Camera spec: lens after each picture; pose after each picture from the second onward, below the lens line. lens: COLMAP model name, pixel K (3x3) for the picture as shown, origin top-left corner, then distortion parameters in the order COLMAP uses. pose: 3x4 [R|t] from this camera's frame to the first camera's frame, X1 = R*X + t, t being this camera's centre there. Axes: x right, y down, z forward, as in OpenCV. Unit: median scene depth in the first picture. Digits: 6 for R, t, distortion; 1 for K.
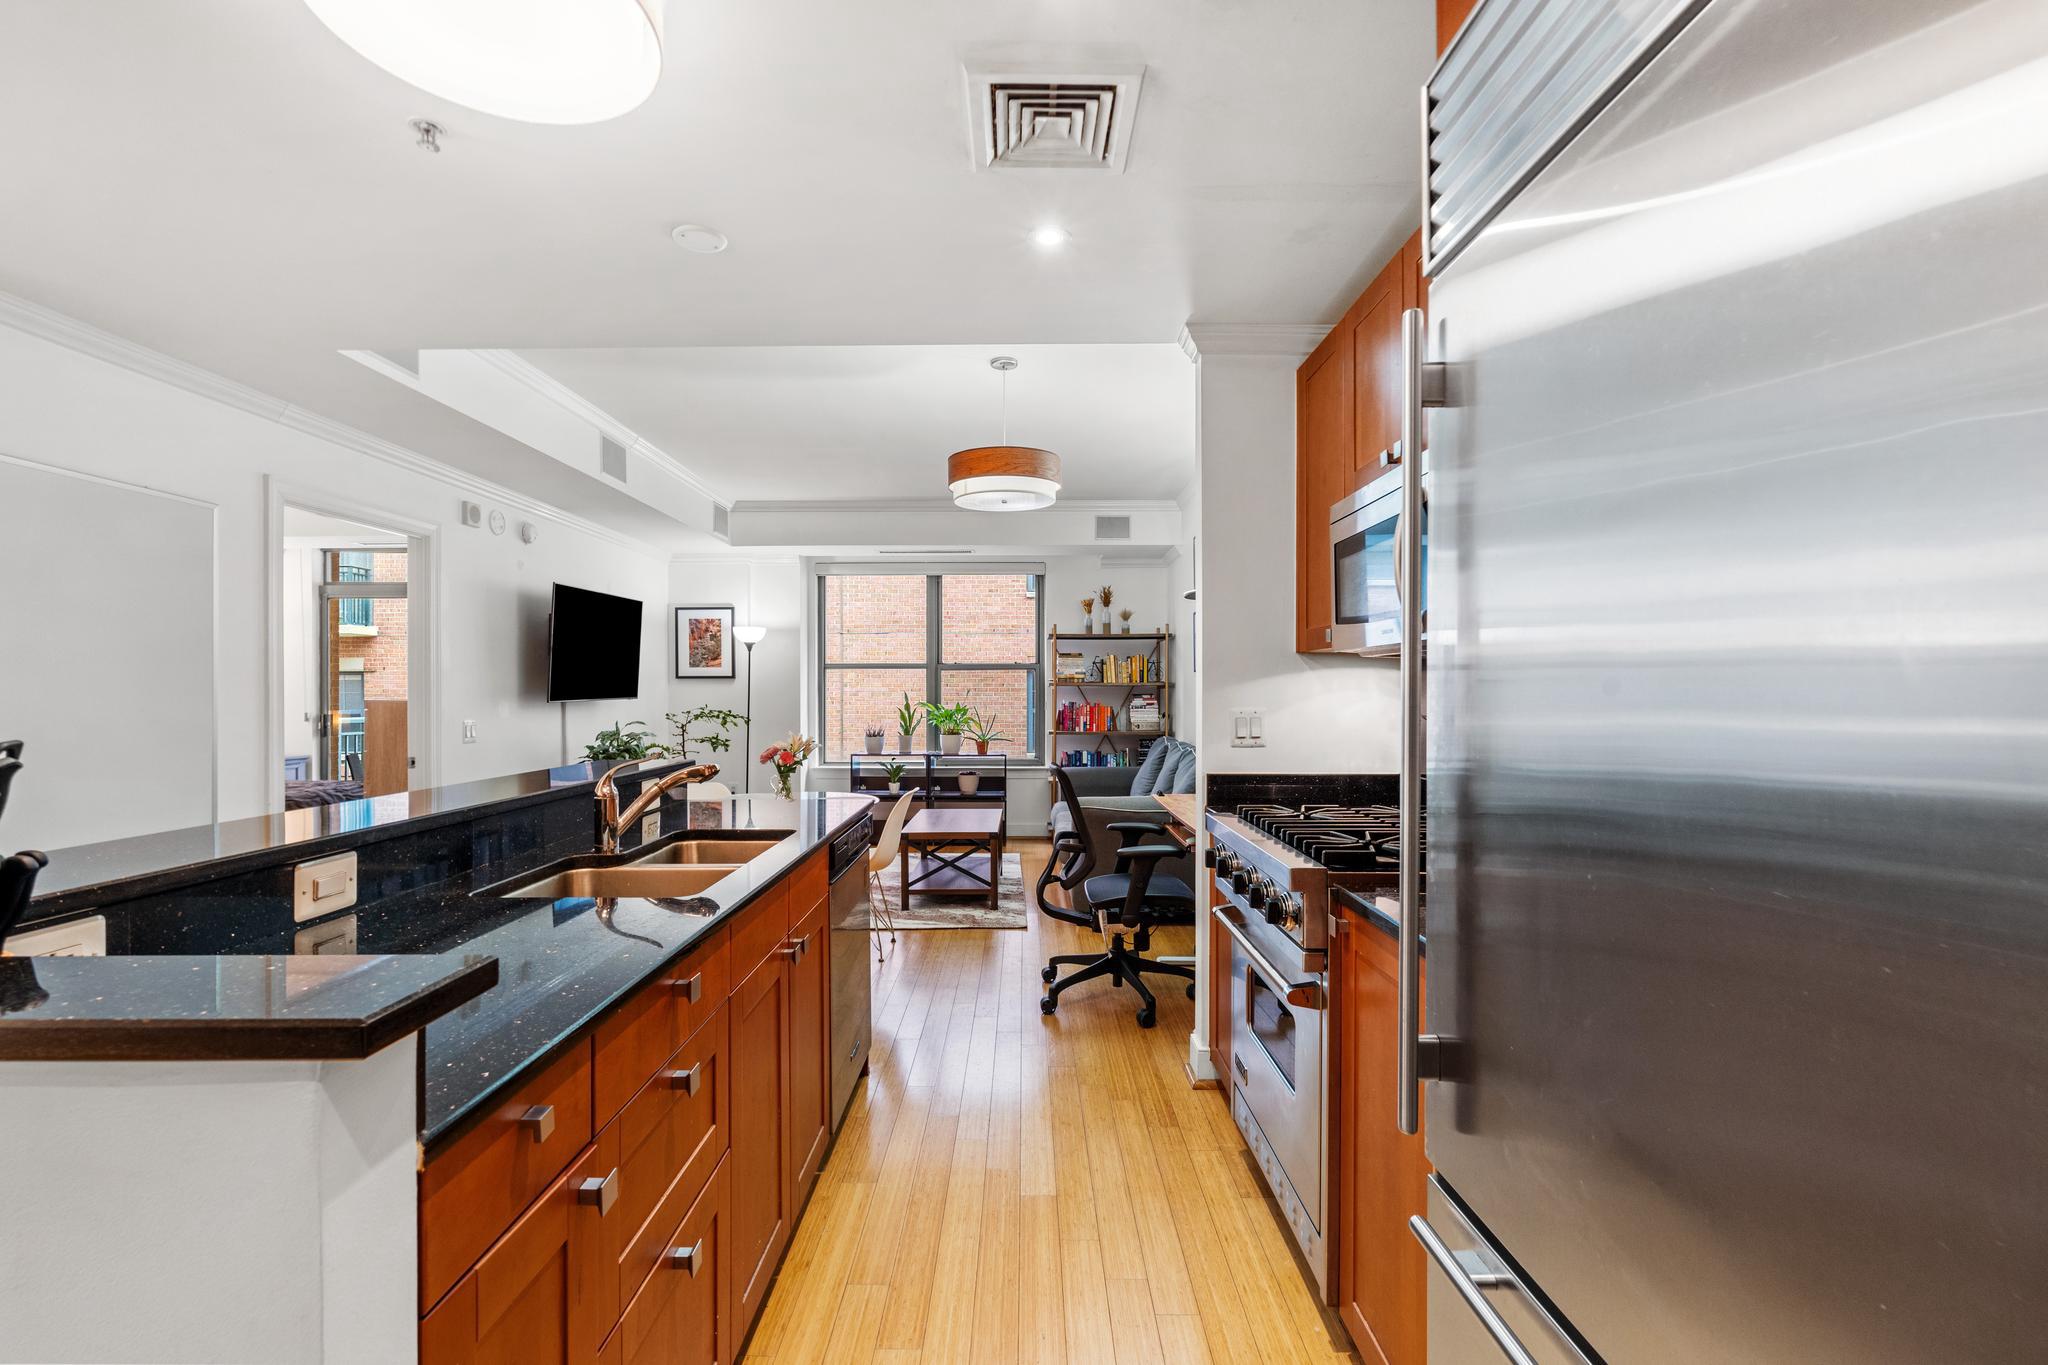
lens RADIAL K [[920.0, 0, 1003.7], [0, 920.0, 676.7], [0, 0, 1]] dist [0.000480, 0.000387]
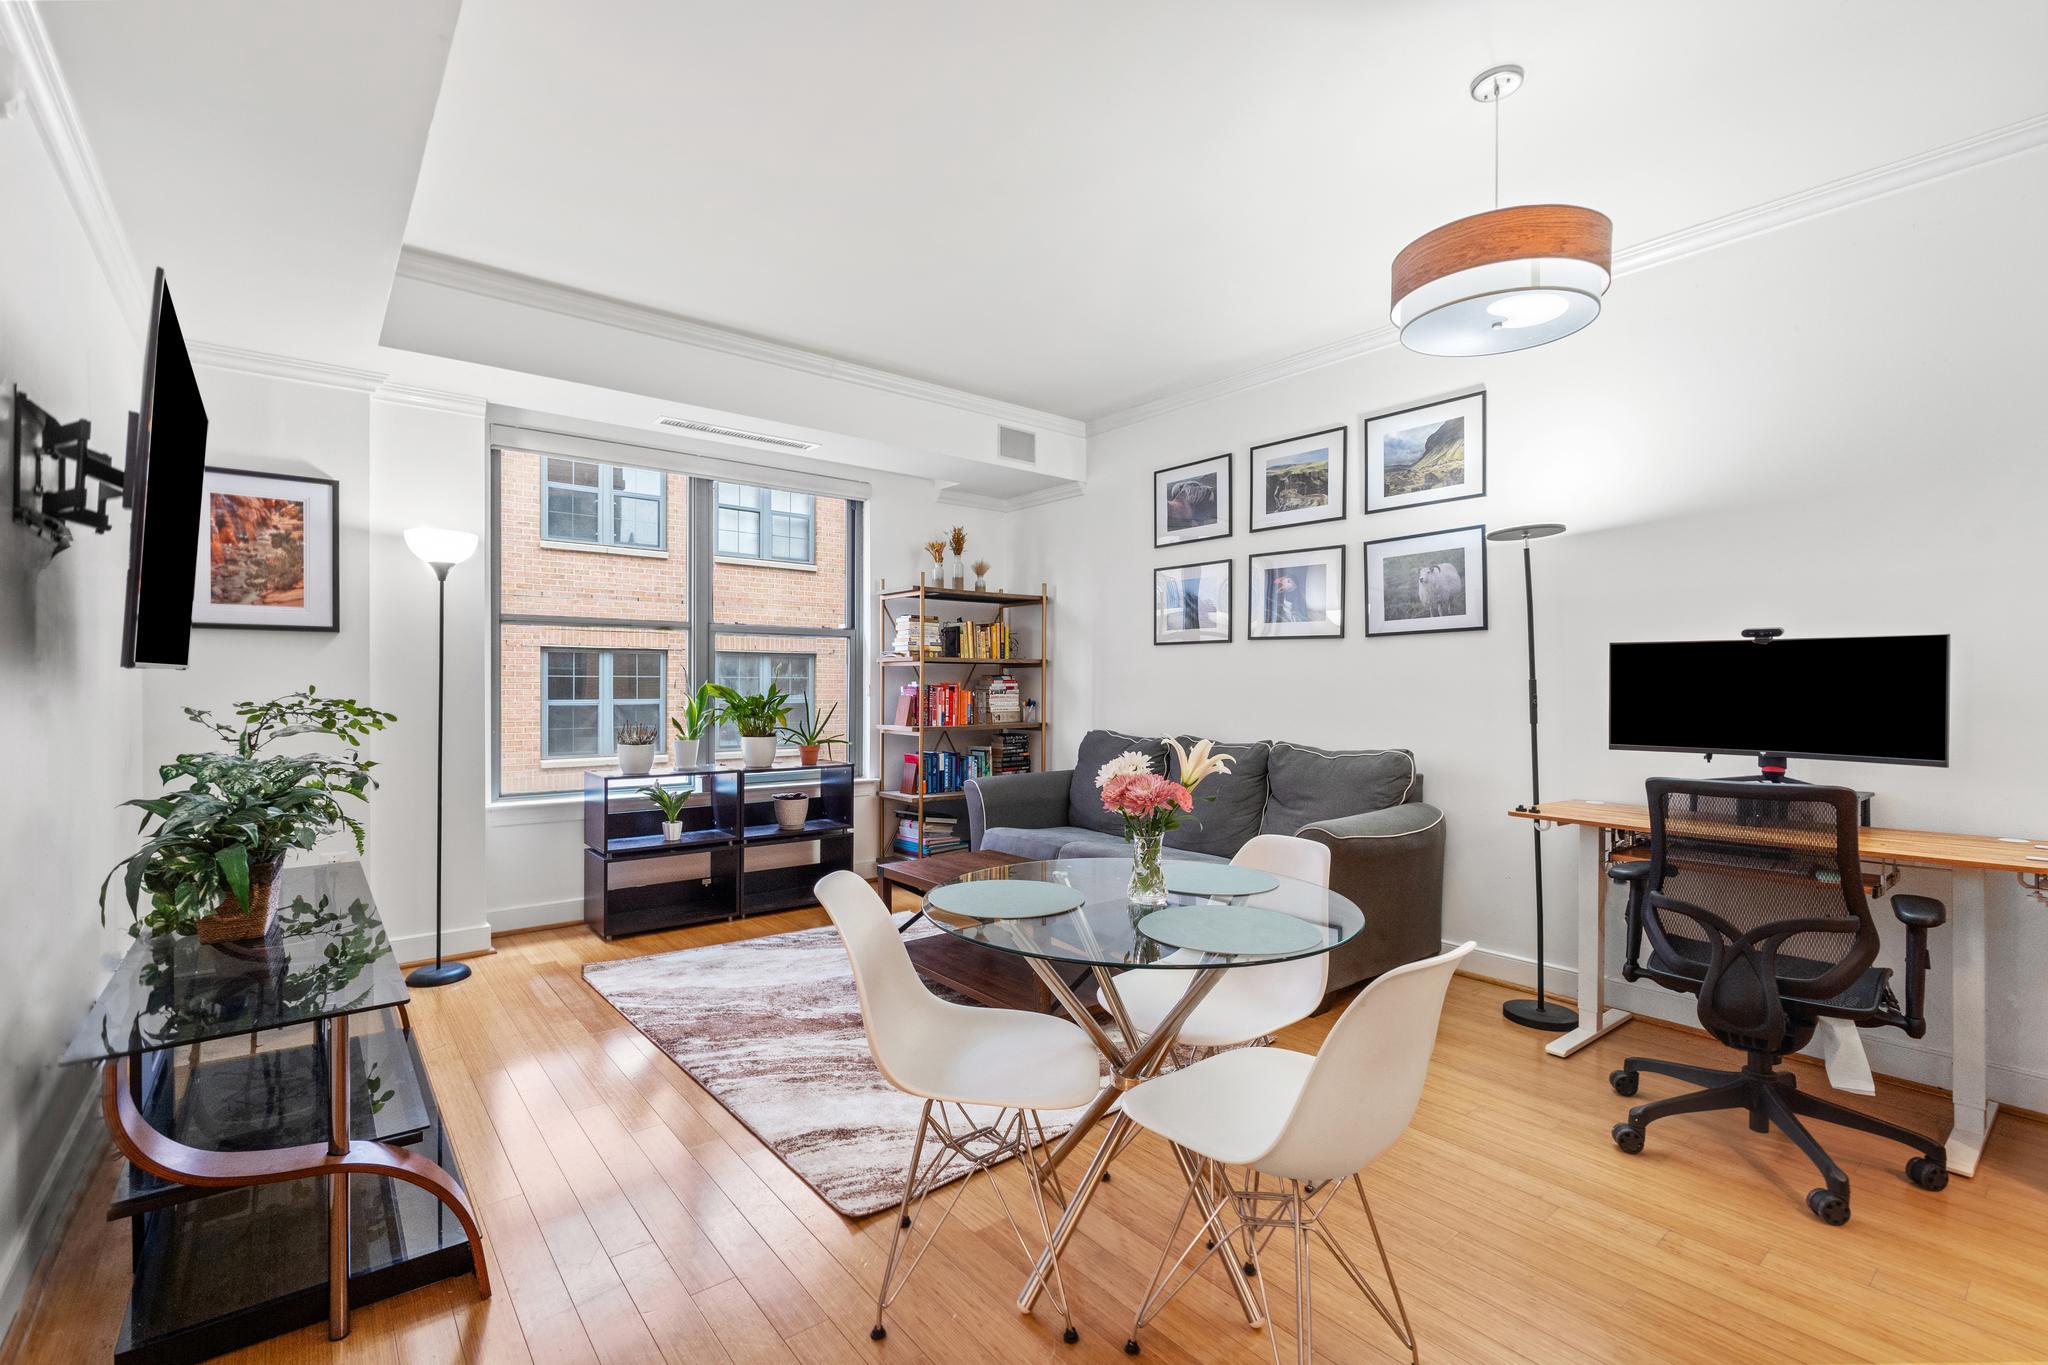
lens RADIAL K [[920.0, 0, 1003.7], [0, 920.0, 676.7], [0, 0, 1]] dist [0.000480, 0.000387]
pose [[0.776042, 0.010003, 0.630602, -0.322544], [-0.018431, 0.999807, 0.006823, 0.015394], [-0.630412, -0.016917, 0.776076, 0.410475]]
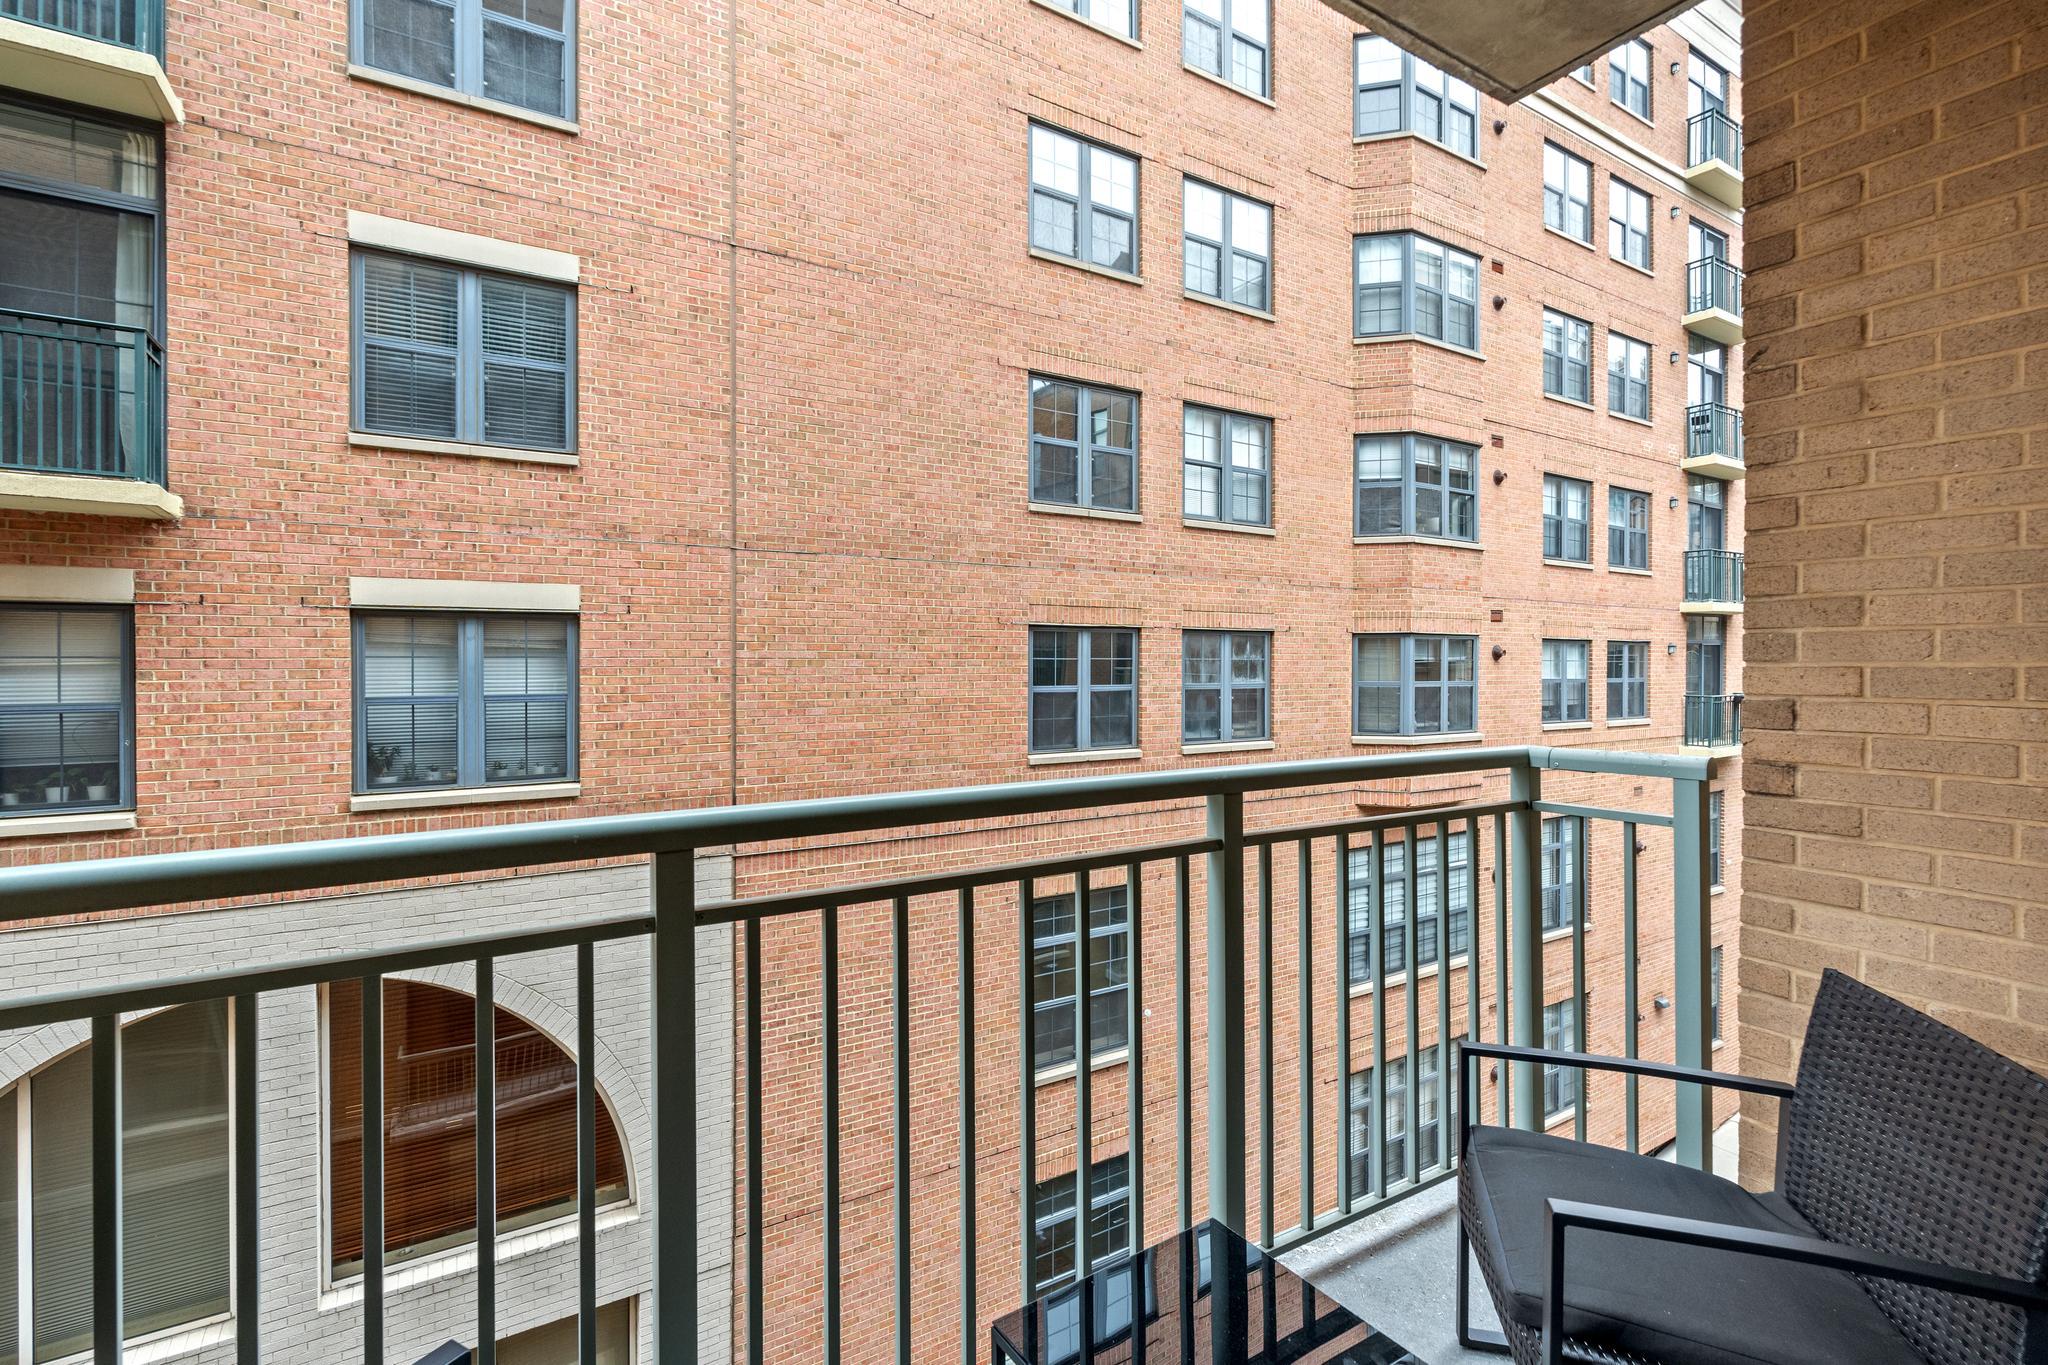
lens RADIAL K [[920.0, 0, 1003.7], [0, 920.0, 676.7], [0, 0, 1]] dist [0.000480, 0.000387]
pose [[0.846327, -0.005123, 0.532640, -0.468932], [-0.005471, 0.999817, 0.018309, 0.025318], [-0.532636, -0.018409, 0.846144, 0.631404]]
